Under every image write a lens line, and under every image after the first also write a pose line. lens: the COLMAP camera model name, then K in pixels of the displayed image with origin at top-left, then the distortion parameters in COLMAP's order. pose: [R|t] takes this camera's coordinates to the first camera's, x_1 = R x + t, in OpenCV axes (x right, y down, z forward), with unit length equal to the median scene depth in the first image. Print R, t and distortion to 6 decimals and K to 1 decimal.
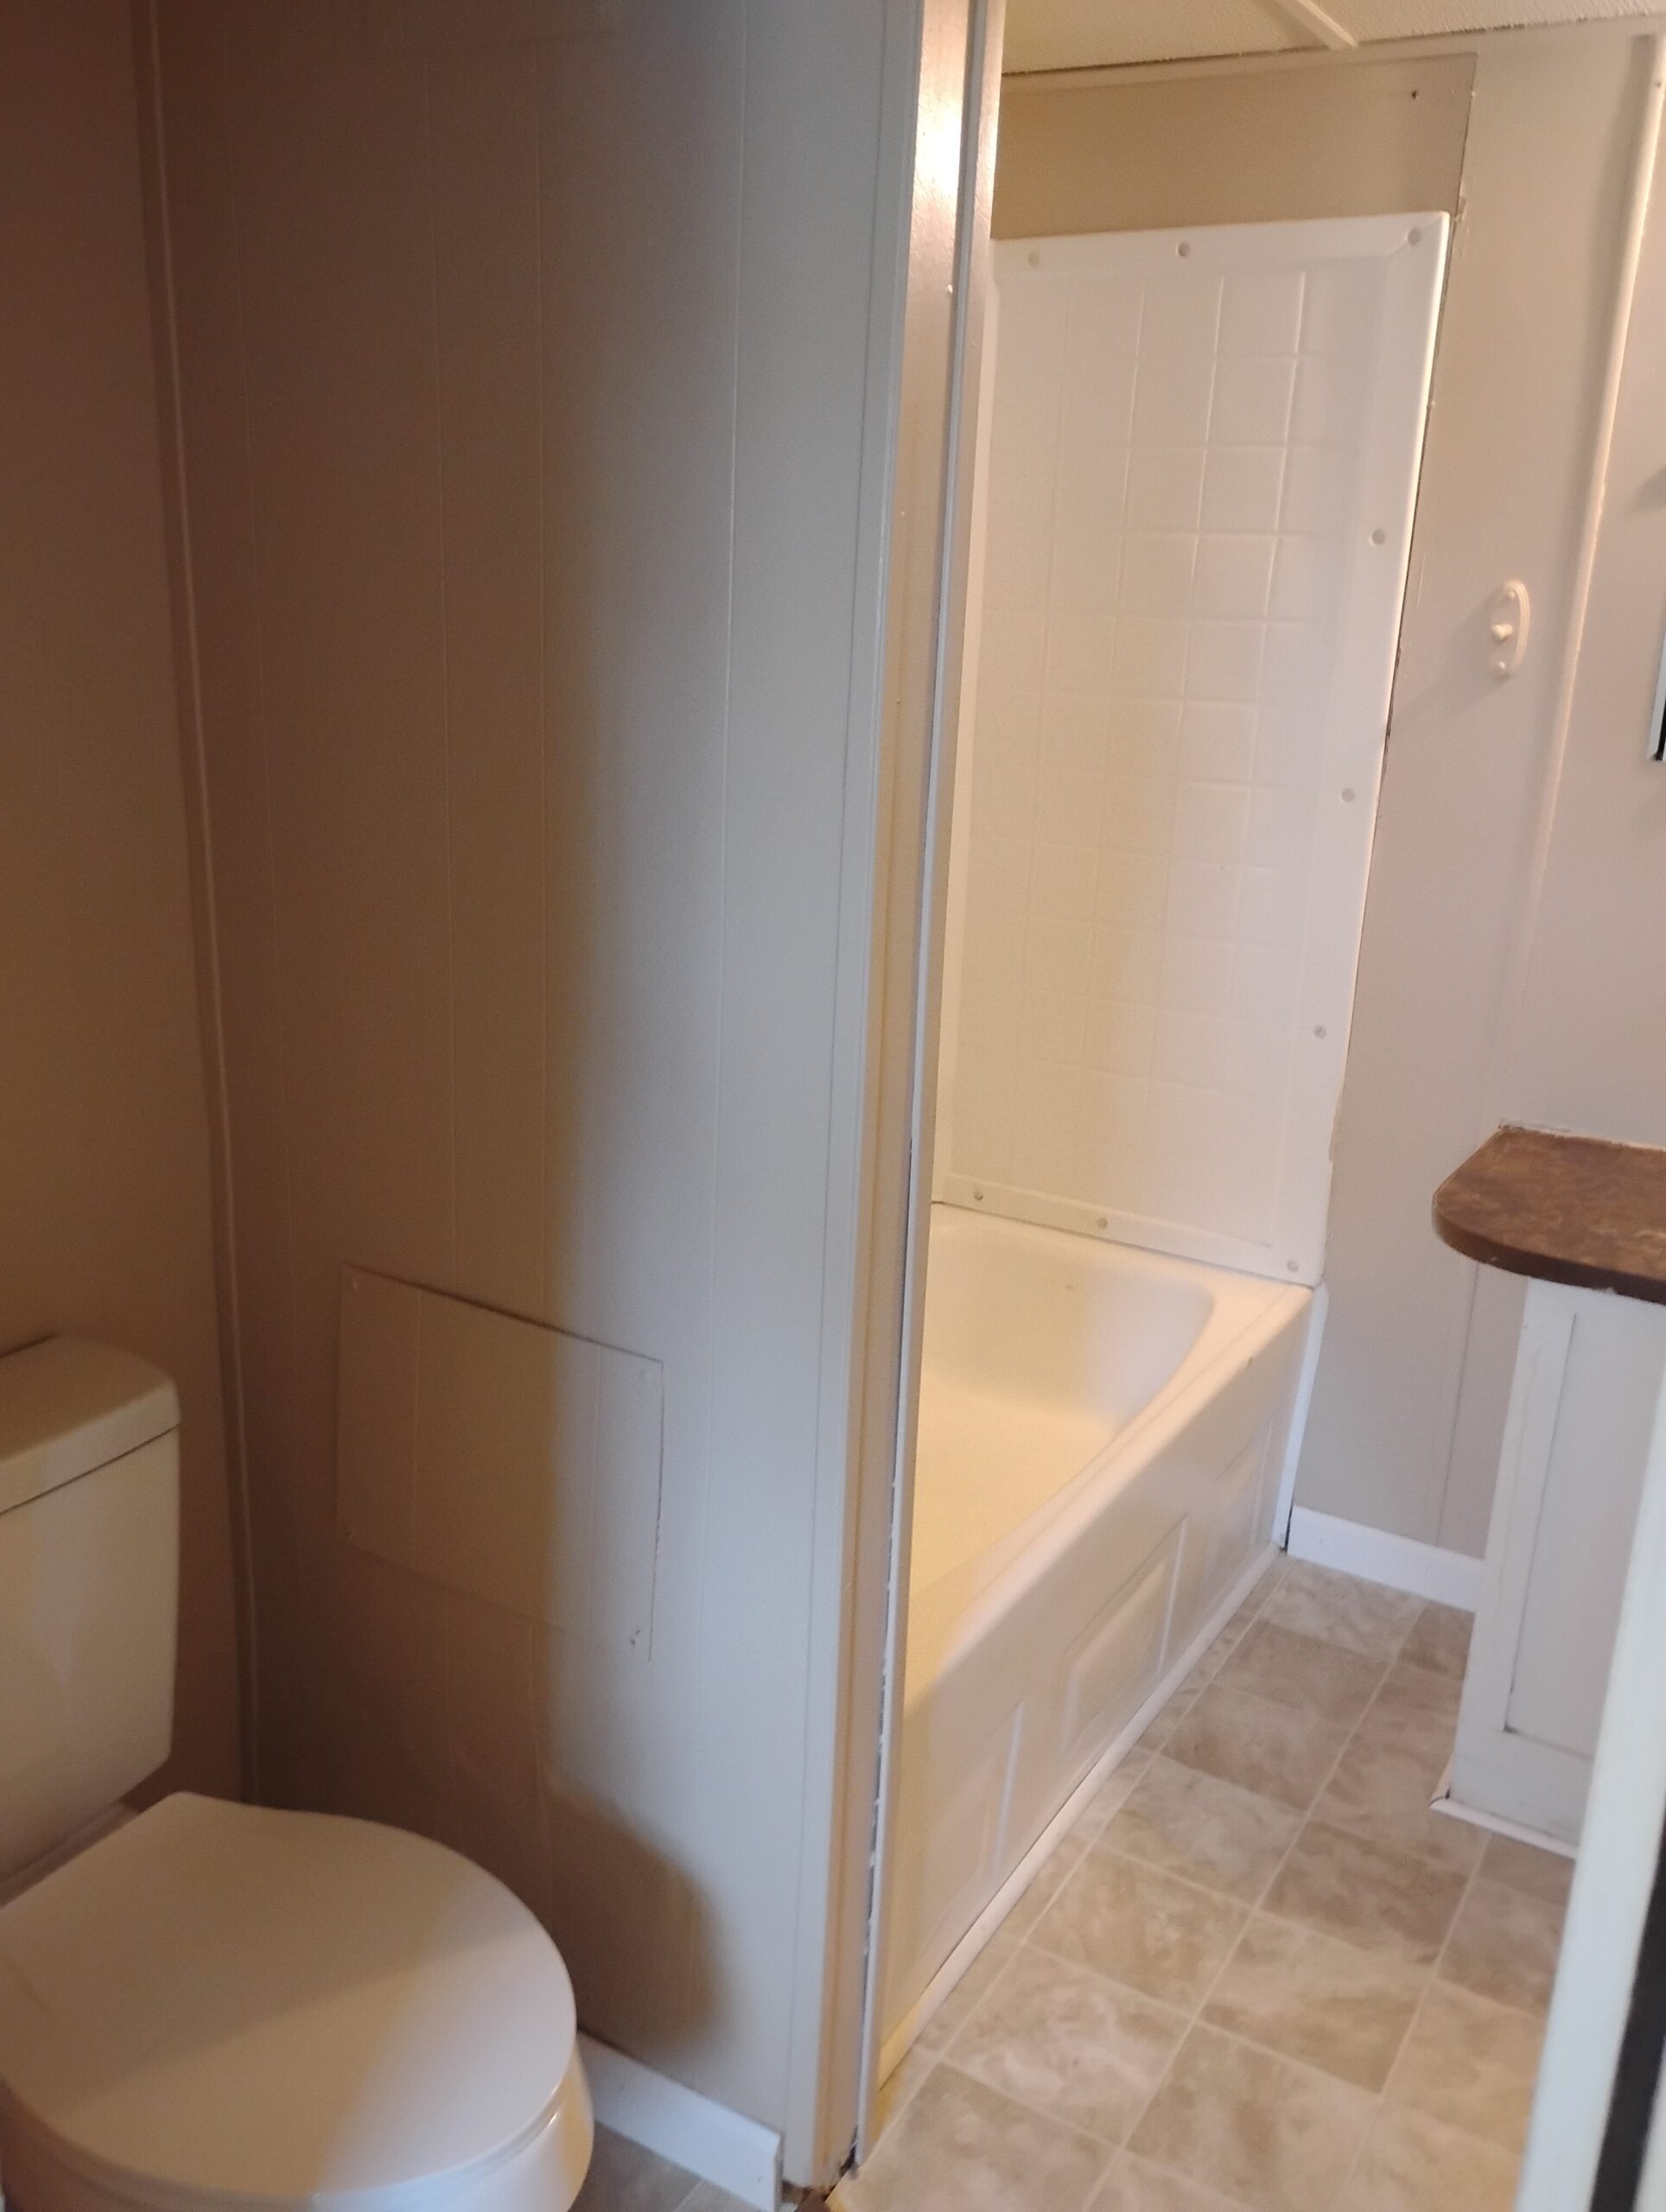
lens RADIAL K [[1860.5, 0, 844.3], [0, 1860.5, 1106.8], [0, 0, 1]] dist [0.071675, -0.079519]
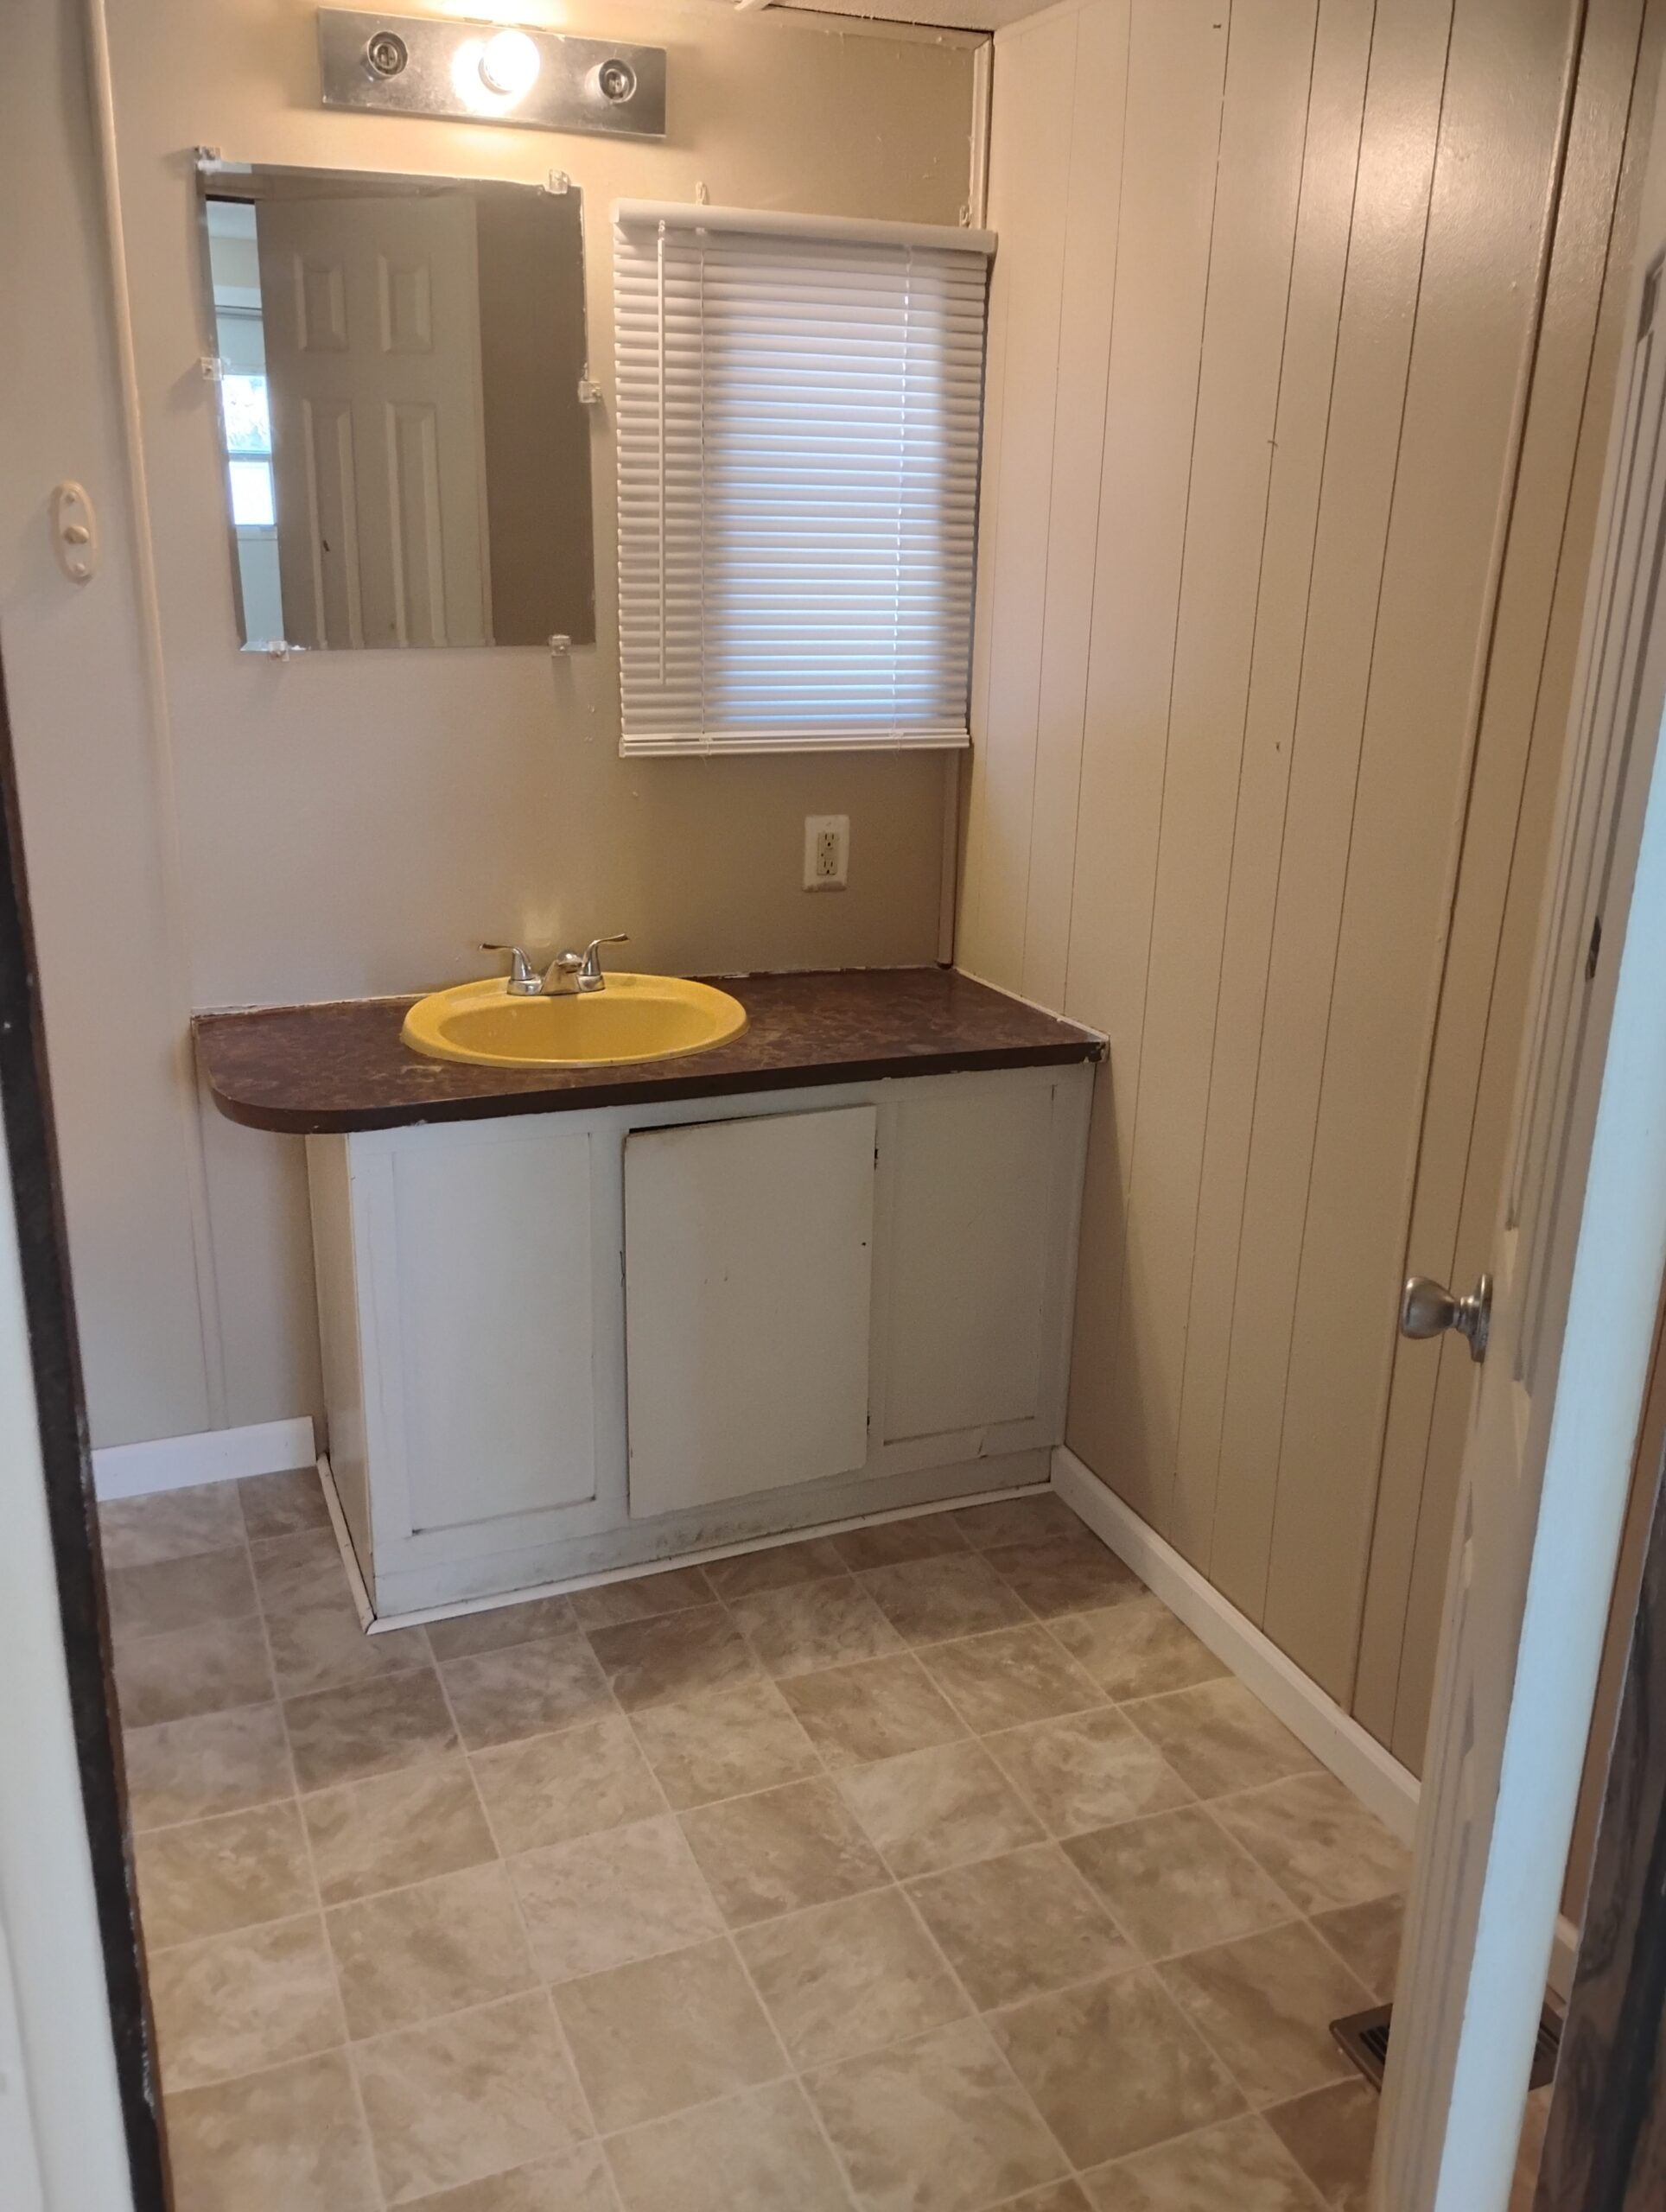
lens RADIAL K [[1860.5, 0, 836.9], [0, 1860.5, 1113.4], [0, 0, 1]] dist [0.071675, -0.079519]
pose [[0.594526, -0.275149, 0.755534, -0.279766], [0.231086, 0.958457, 0.167208, -0.035709], [-0.770154, 0.075184, 0.633411, 0.092633]]
